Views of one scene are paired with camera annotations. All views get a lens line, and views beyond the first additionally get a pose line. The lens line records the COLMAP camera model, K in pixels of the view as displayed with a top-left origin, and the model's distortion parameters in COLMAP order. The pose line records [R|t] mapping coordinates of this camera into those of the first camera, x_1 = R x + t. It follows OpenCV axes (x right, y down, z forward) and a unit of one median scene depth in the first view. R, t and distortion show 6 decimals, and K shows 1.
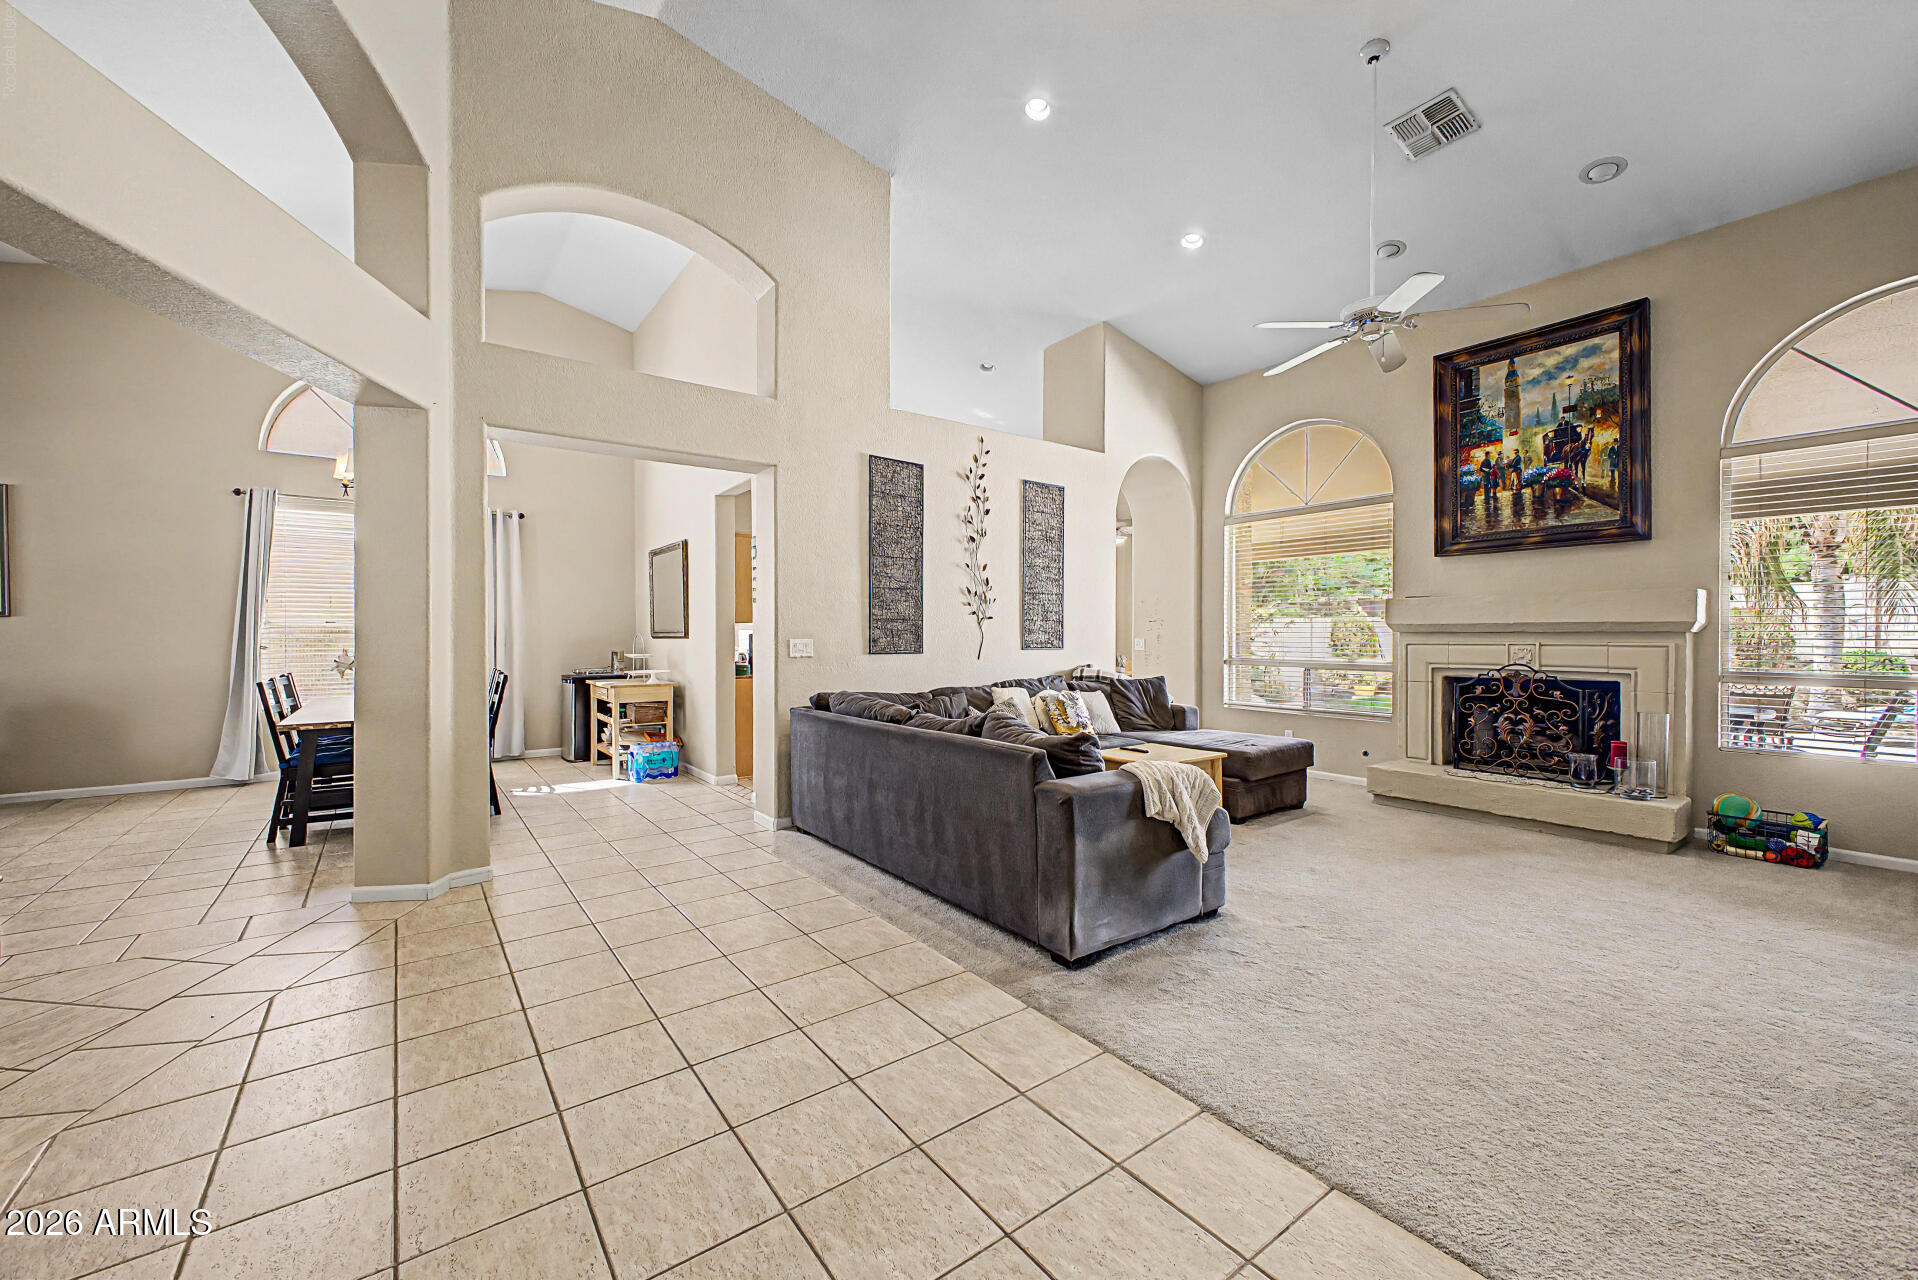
lens RADIAL K [[758.2, 0, 950.5], [0, 758.2, 639.7], [0, 0, 1]] dist [-0.001804, -0.000104]
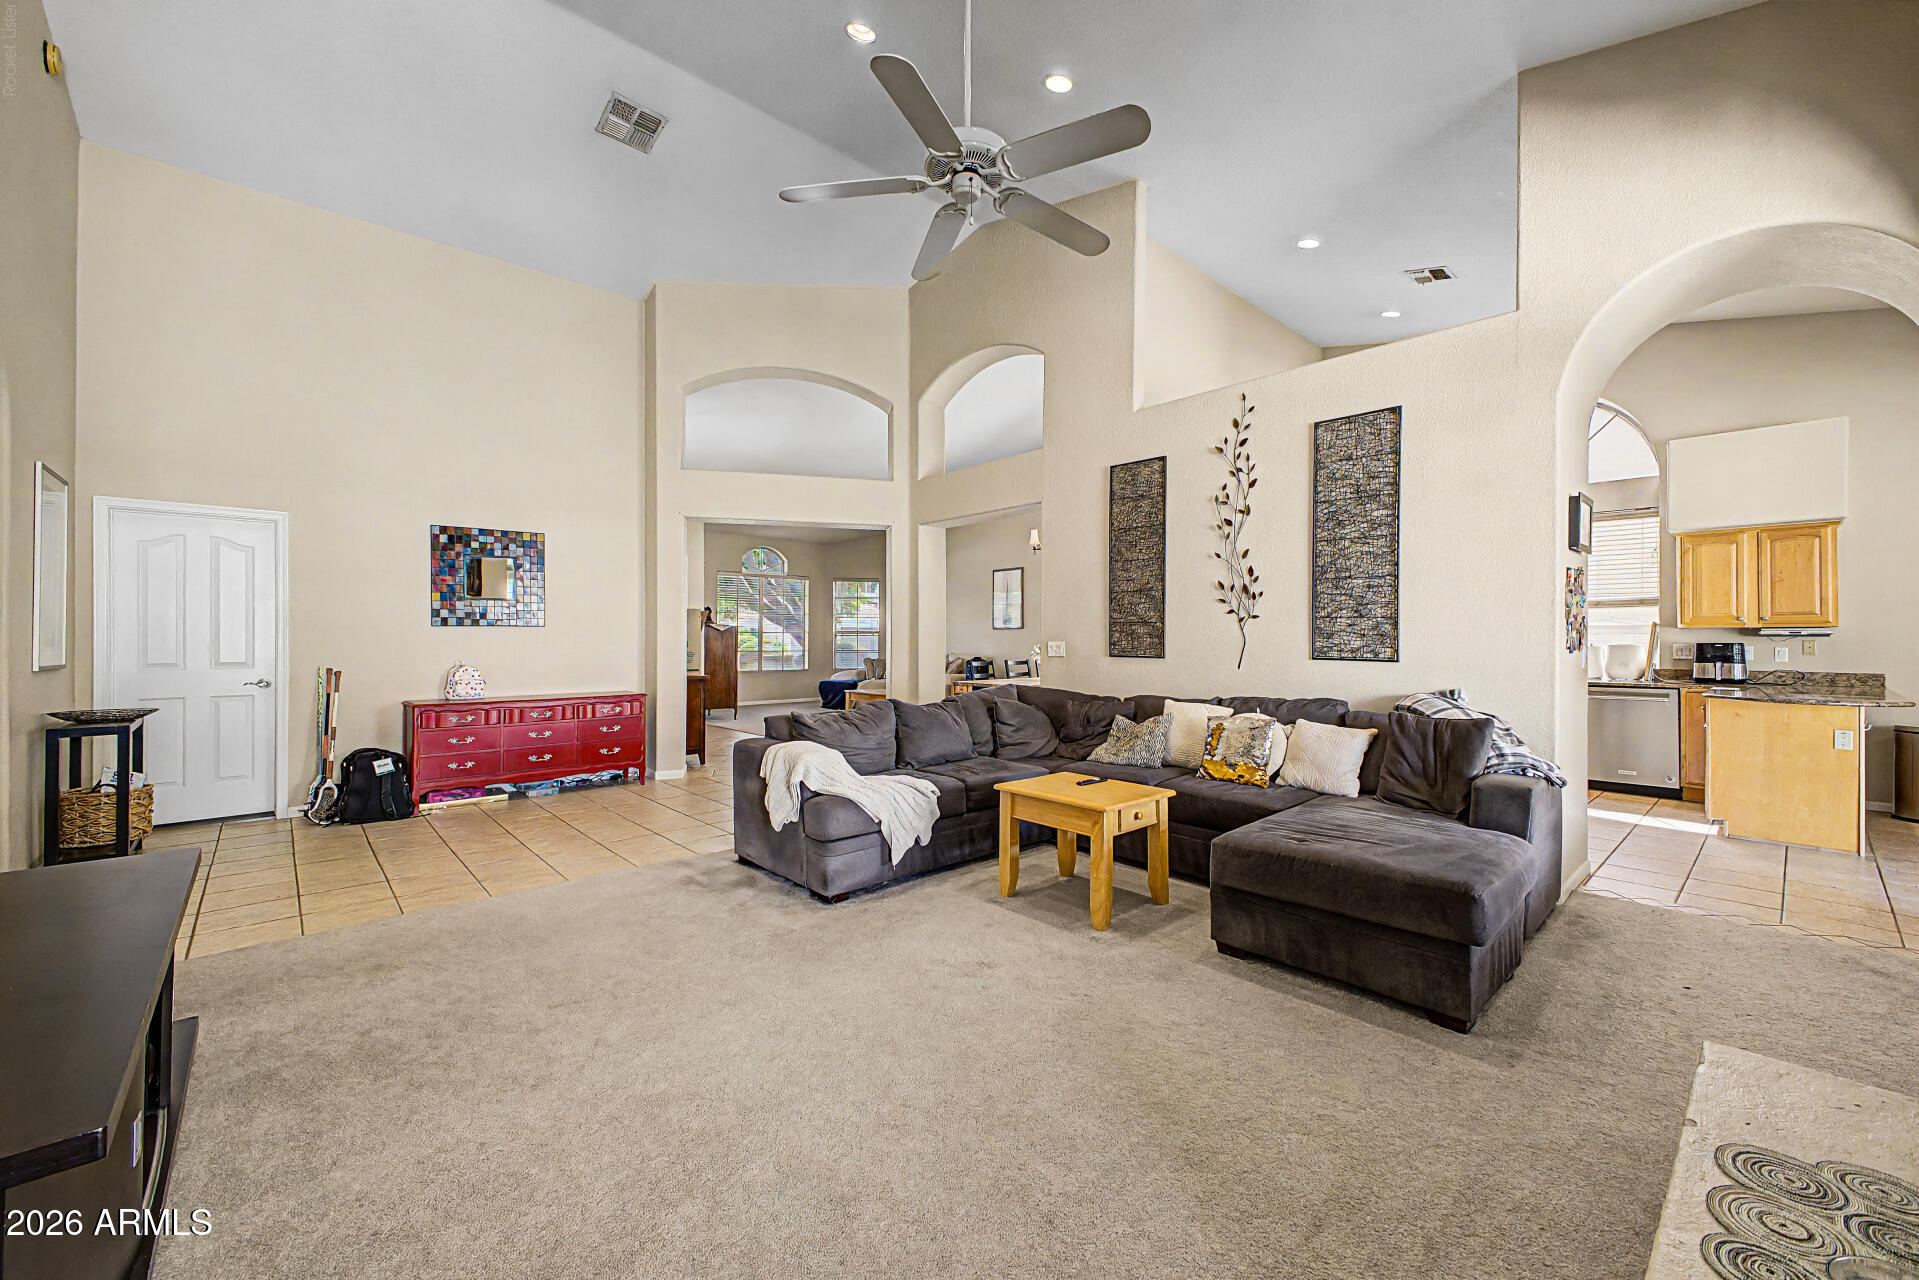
lens RADIAL K [[758.6, 0, 948.2], [0, 758.6, 634.6], [0, 0, 1]] dist [-0.001804, -0.000104]
pose [[0.081562, -0.003621, -0.996662, 0.823249], [-0.009725, 0.999943, -0.004428, -0.003751], [0.996621, 0.010053, 0.081522, 0.626231]]
